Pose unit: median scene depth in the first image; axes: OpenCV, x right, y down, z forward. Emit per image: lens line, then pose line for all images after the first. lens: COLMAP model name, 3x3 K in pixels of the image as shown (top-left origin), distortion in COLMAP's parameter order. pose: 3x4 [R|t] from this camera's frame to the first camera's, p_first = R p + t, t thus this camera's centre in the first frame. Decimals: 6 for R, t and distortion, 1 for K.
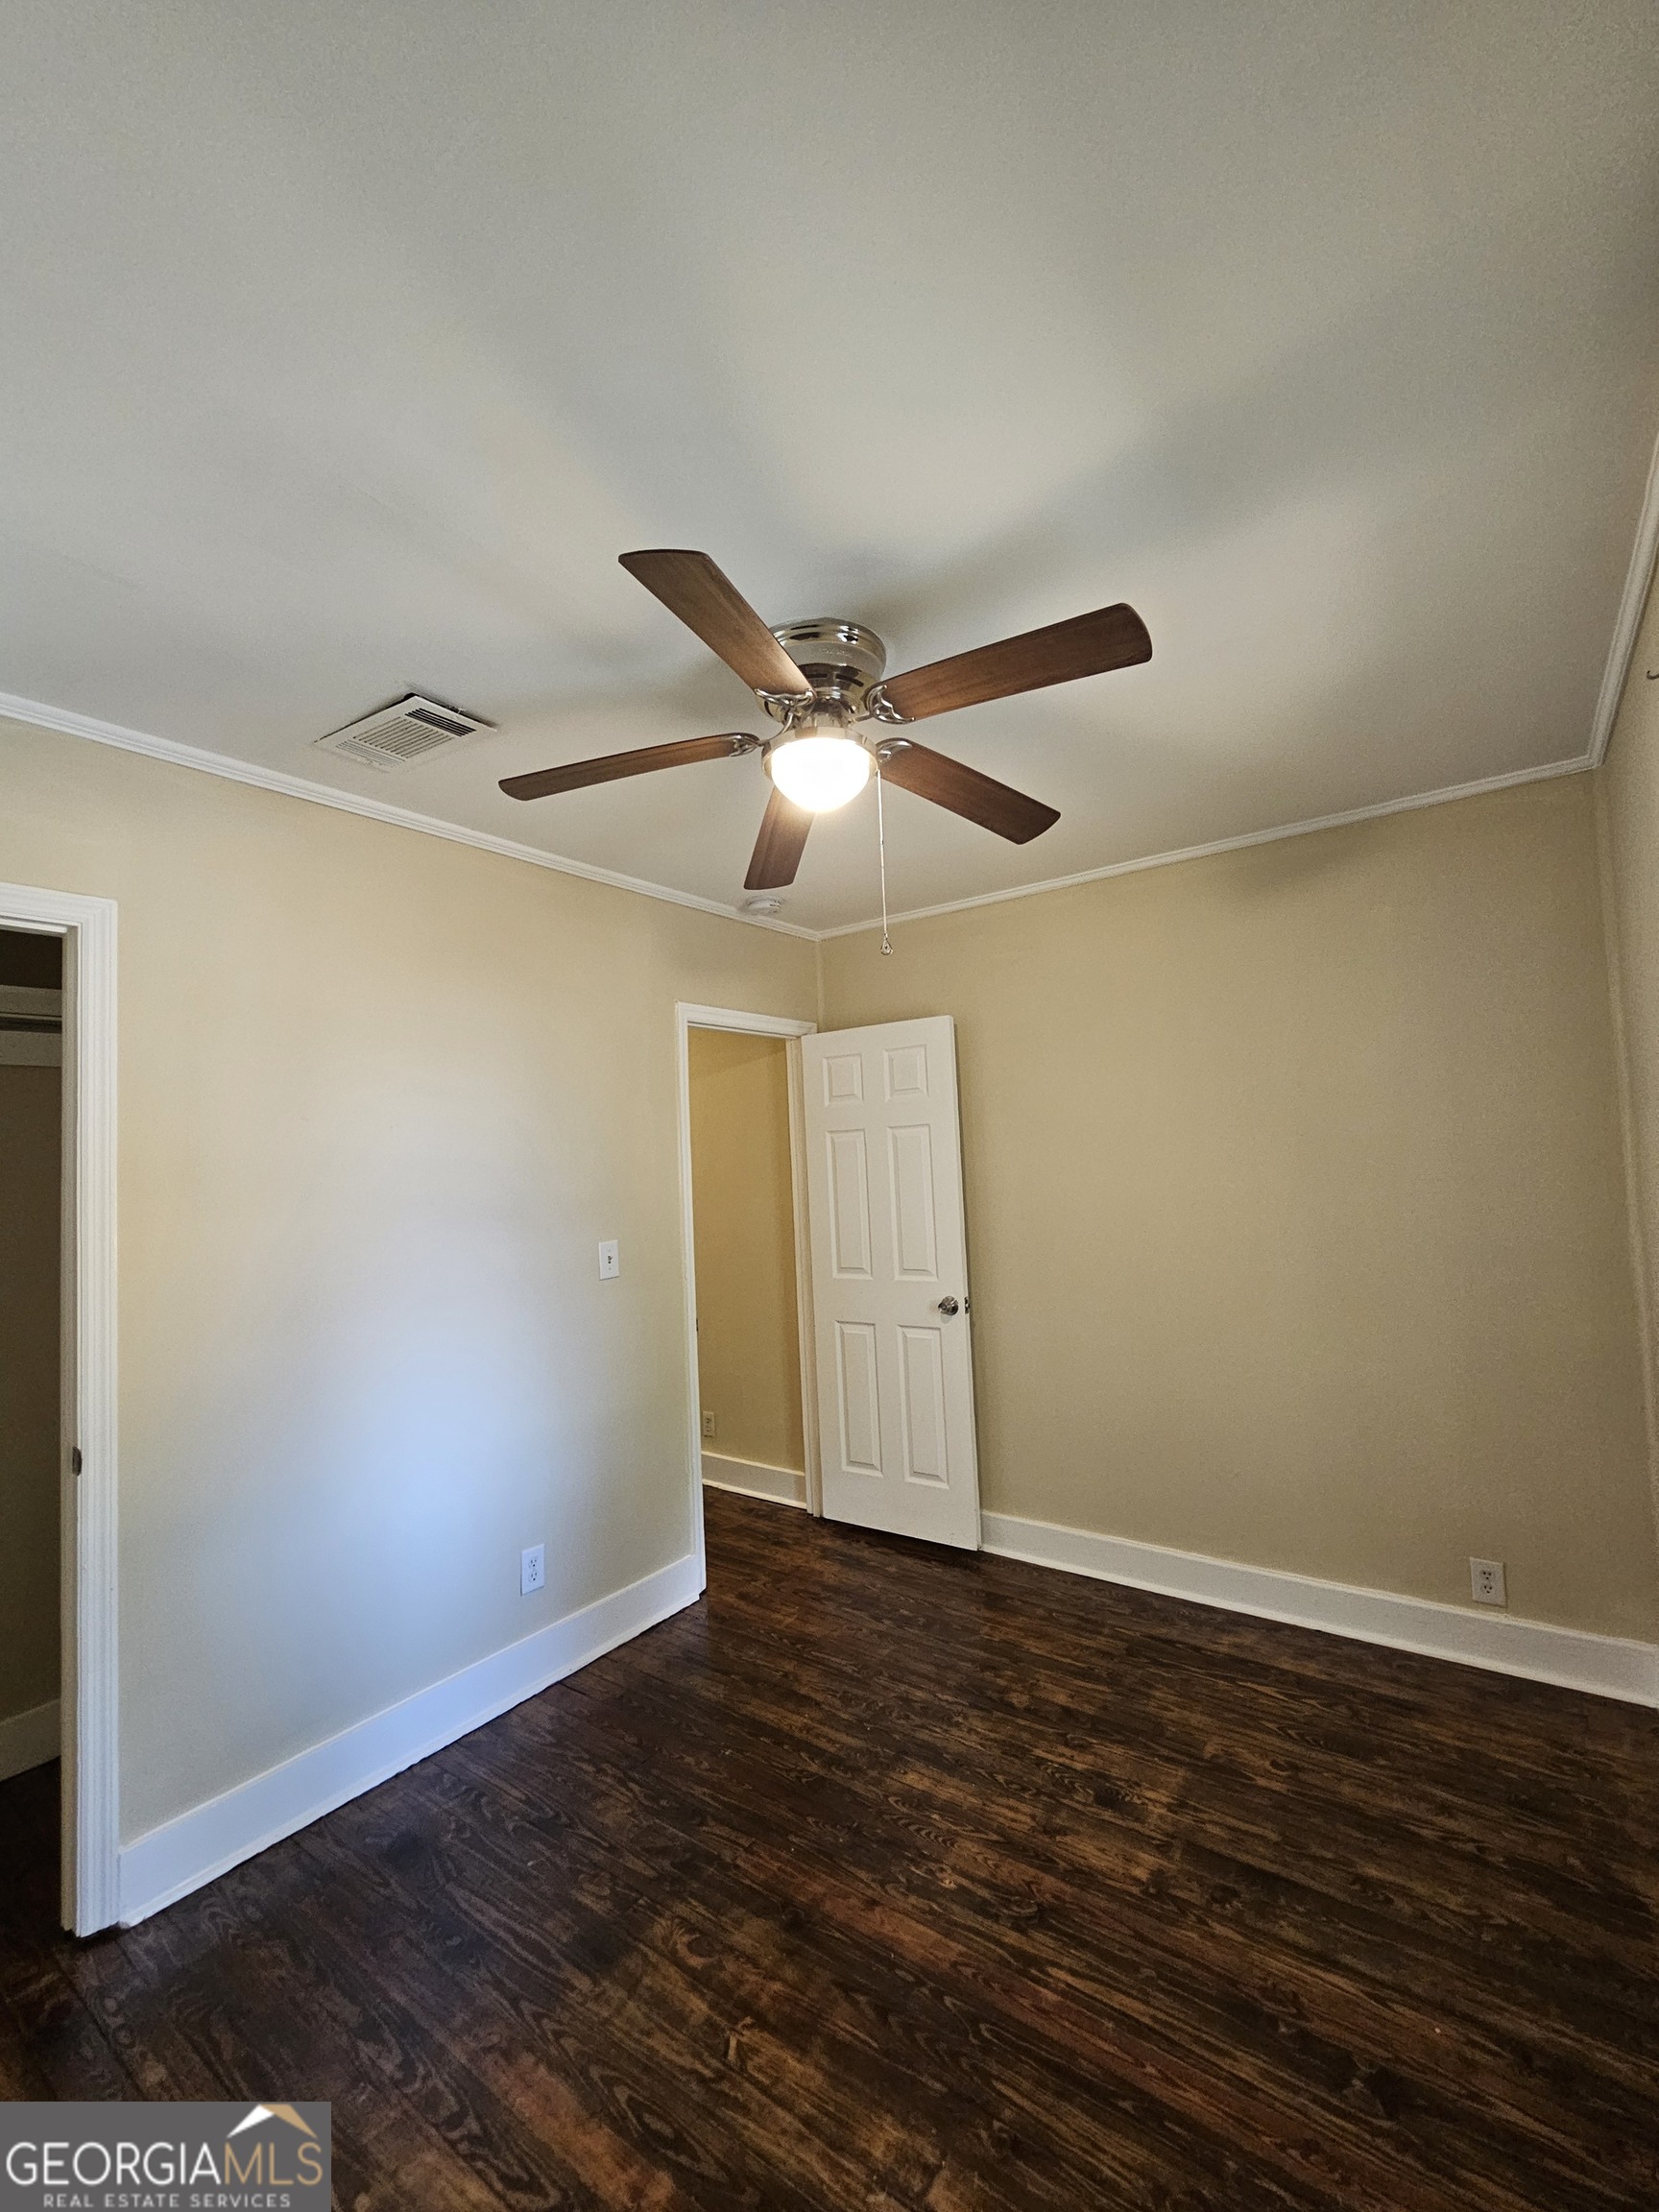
lens RADIAL K [[909.8, 0, 839.0], [0, 909.8, 1125.2], [0, 0, 1]] dist [-0.004014, 0.002624]
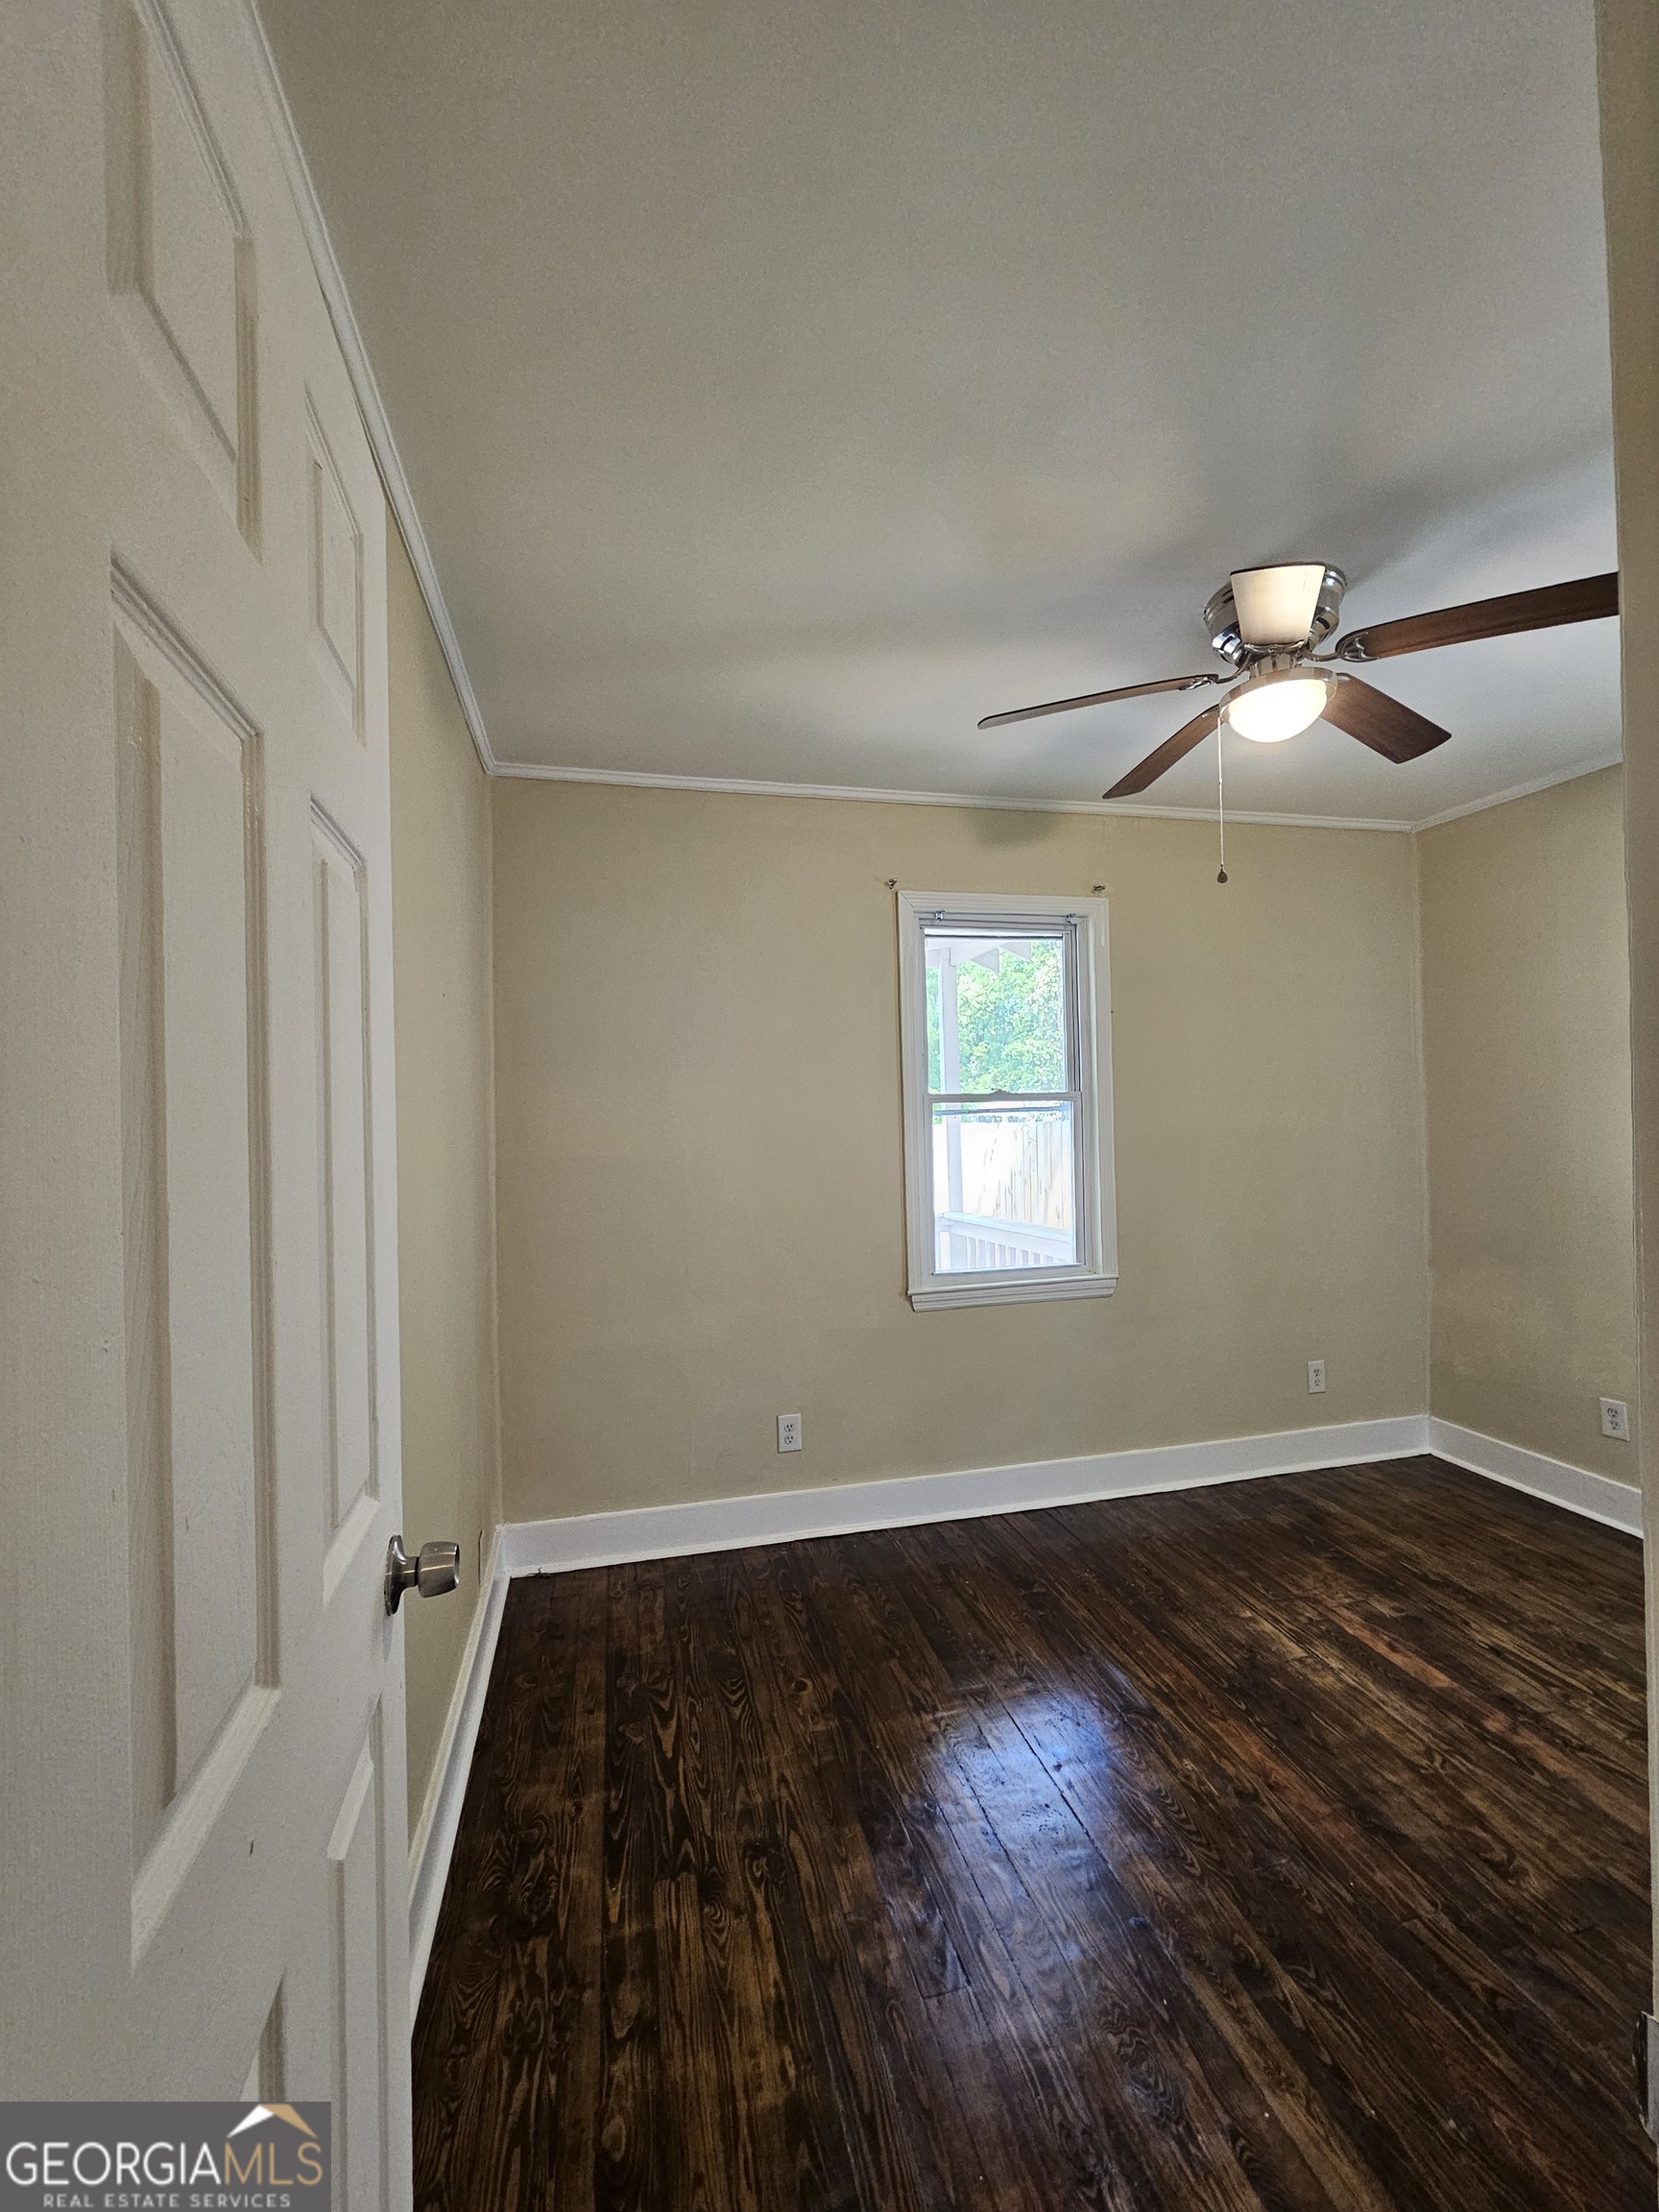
lens RADIAL K [[909.8, 0, 839.0], [0, 909.8, 1125.2], [0, 0, 1]] dist [-0.004014, 0.002624]
pose [[-0.765059, 0.054490, 0.641651, -0.289371], [0.022182, 0.998052, -0.058307, 0.169070], [-0.643578, -0.030376, -0.764777, 2.159789]]
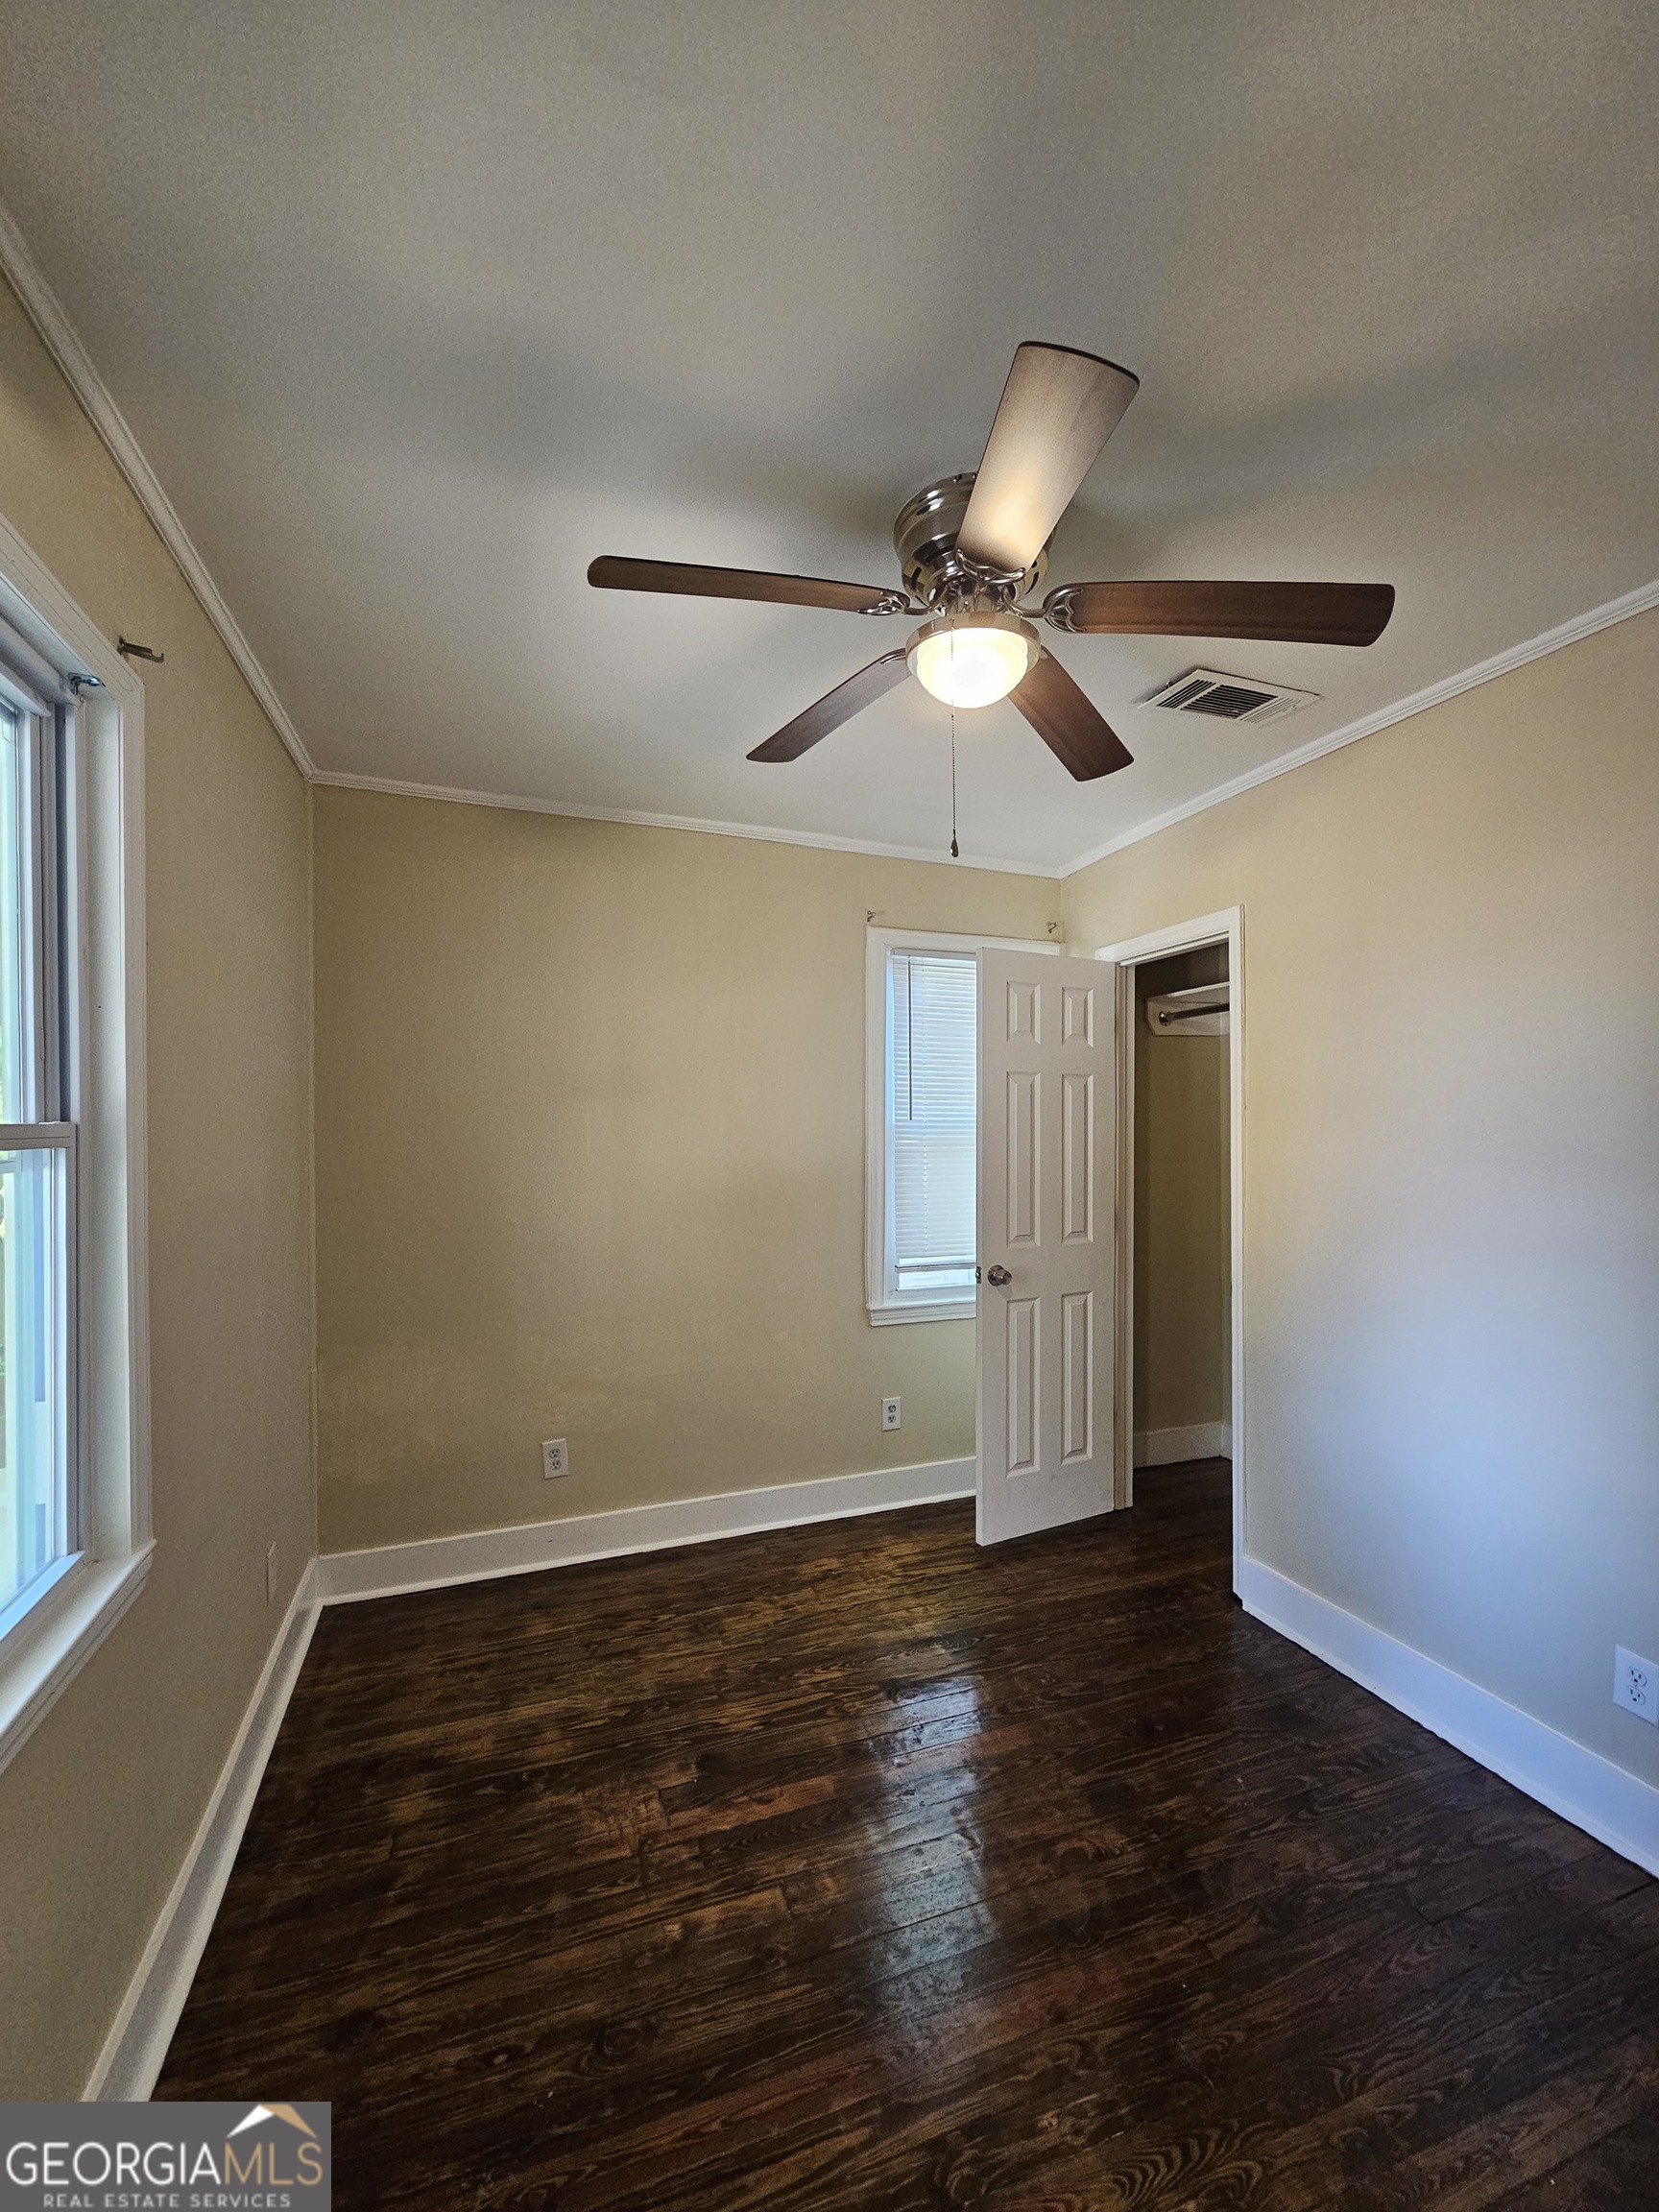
lens RADIAL K [[909.8, 0, 839.0], [0, 909.8, 1125.2], [0, 0, 1]] dist [-0.004014, 0.002624]
pose [[-0.549196, 0.047382, -0.834349, 0.804110], [0.065399, 0.997766, 0.013614, 0.036431], [0.833130, -0.047089, -0.551068, 1.351348]]
